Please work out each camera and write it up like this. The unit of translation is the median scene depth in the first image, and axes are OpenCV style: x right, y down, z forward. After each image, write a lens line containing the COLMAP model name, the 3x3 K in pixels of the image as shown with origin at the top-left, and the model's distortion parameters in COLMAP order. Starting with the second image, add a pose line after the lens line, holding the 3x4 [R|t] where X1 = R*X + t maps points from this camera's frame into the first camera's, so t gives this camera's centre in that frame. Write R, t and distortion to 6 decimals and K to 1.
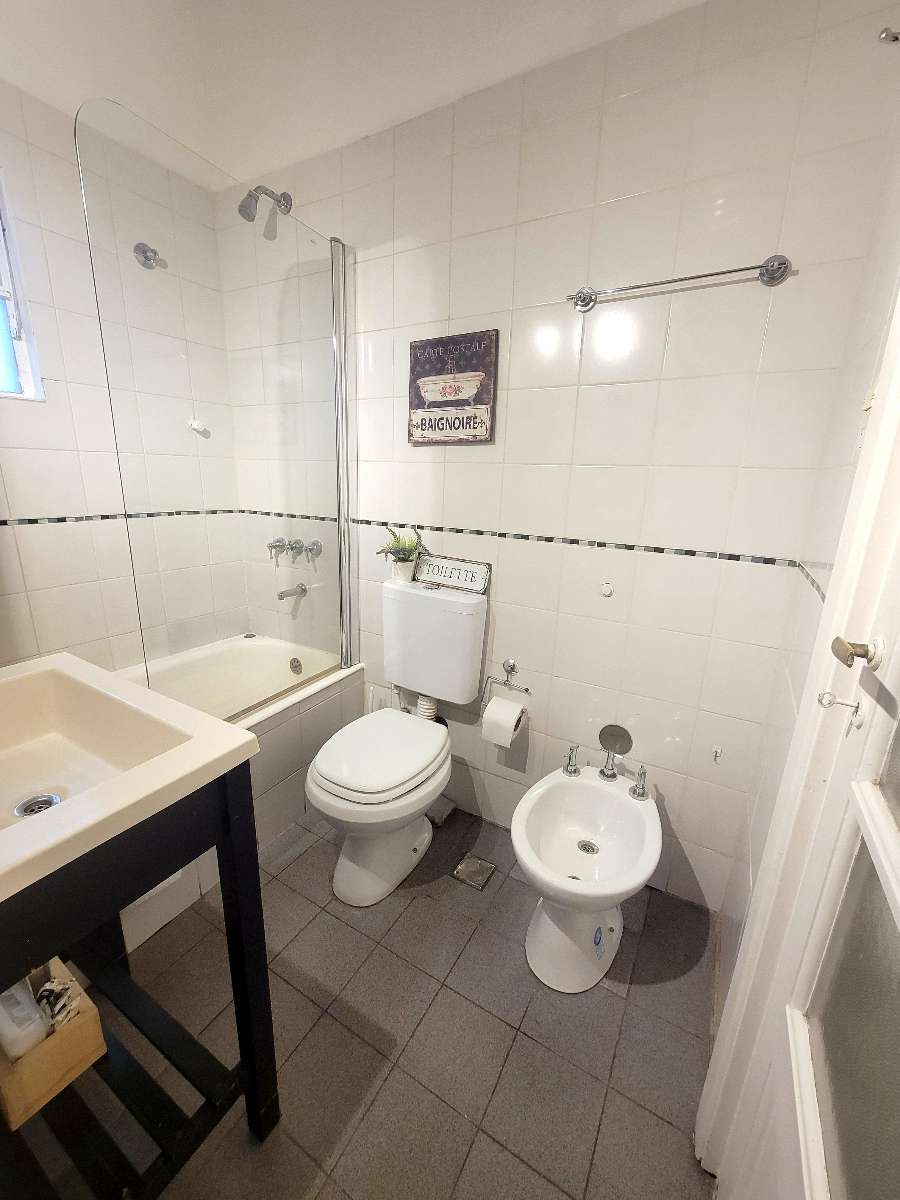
lens RADIAL K [[481.6, 0, 445.9], [0, 481.6, 603.0], [0, 0, 1]] dist [-0.001001, -0.000061]
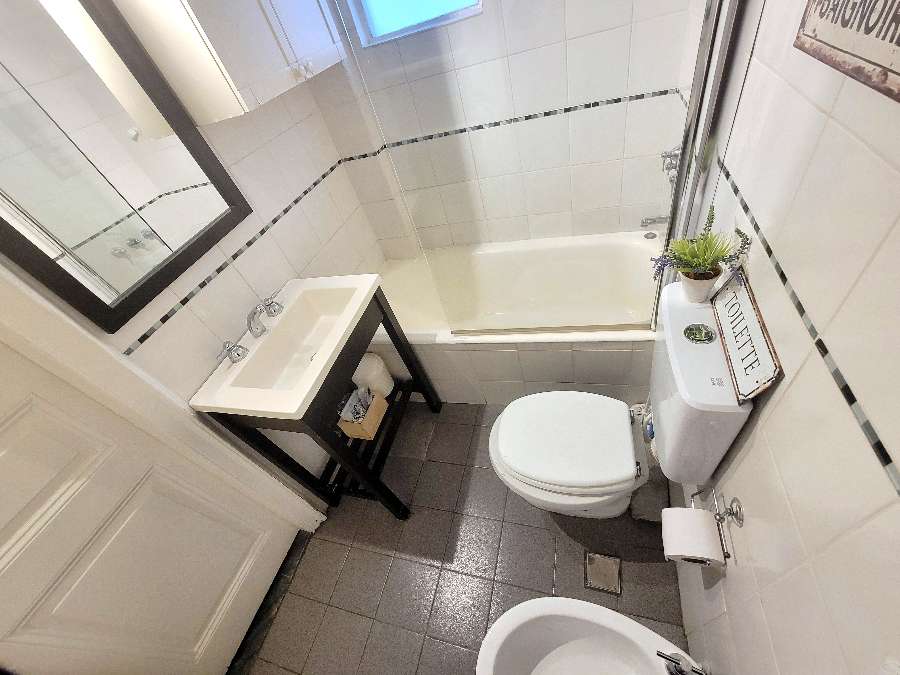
lens RADIAL K [[361.2, 0, 451.7], [0, 361.2, 336.9], [0, 0, 1]] dist [-0.001001, -0.000061]
pose [[0.256740, 0.600962, -0.756921, 0.247466], [-0.001601, 0.783436, 0.621470, -0.318760], [0.966479, -0.158344, 0.202101, 0.576117]]
